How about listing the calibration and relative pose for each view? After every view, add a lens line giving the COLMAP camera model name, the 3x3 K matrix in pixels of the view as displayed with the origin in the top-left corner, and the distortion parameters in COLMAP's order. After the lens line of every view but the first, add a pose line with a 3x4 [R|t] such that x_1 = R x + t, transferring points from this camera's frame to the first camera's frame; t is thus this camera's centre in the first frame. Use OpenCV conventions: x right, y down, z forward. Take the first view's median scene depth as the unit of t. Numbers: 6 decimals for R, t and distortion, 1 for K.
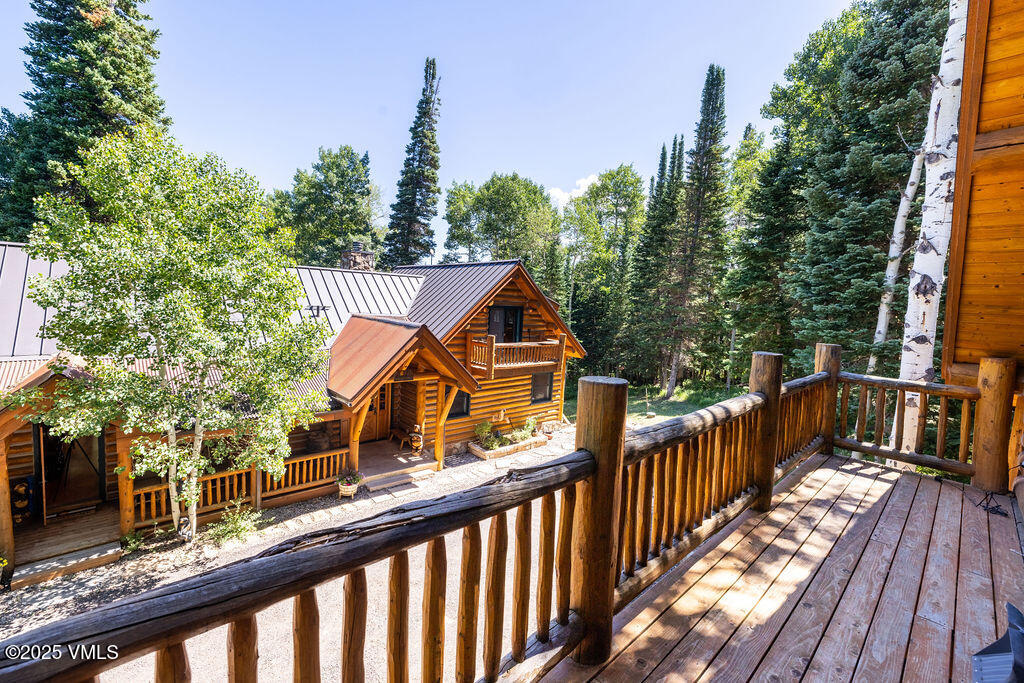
lens RADIAL K [[435.1, 0, 512.0], [0, 435.1, 341.5], [0, 0, 1]] dist [0.003306, 0.000128]
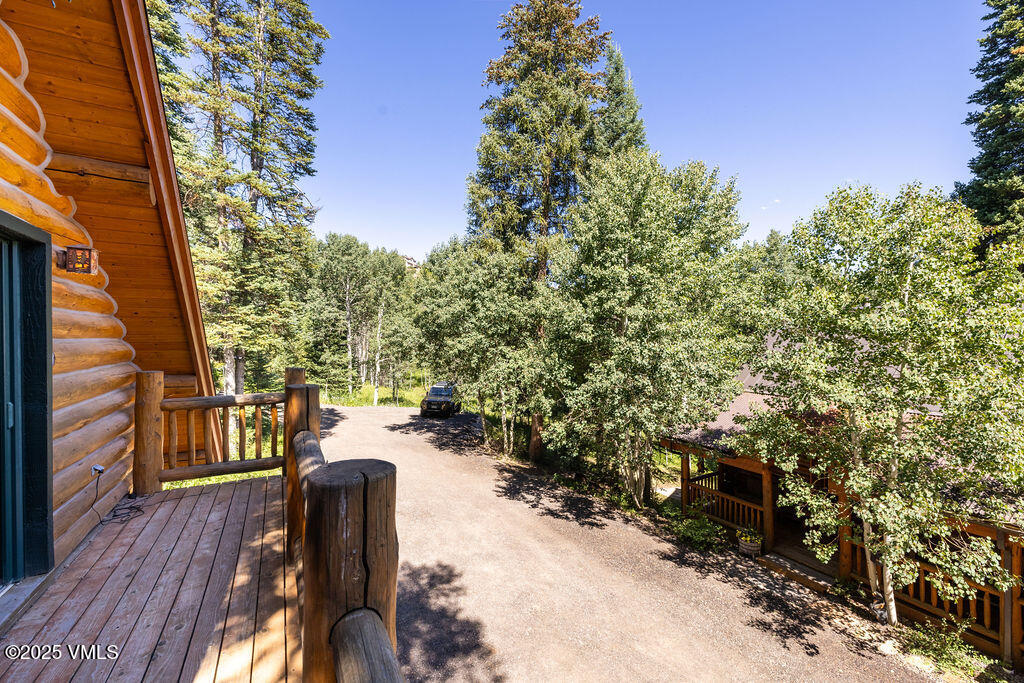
lens RADIAL K [[435.1, 0, 512.0], [0, 435.1, 341.5], [0, 0, 1]] dist [0.003306, 0.000128]
pose [[-0.268056, -0.031306, -0.962895, 0.297050], [-0.087686, 0.996116, -0.007976, -0.037527], [0.959405, 0.082294, -0.269760, 0.401193]]
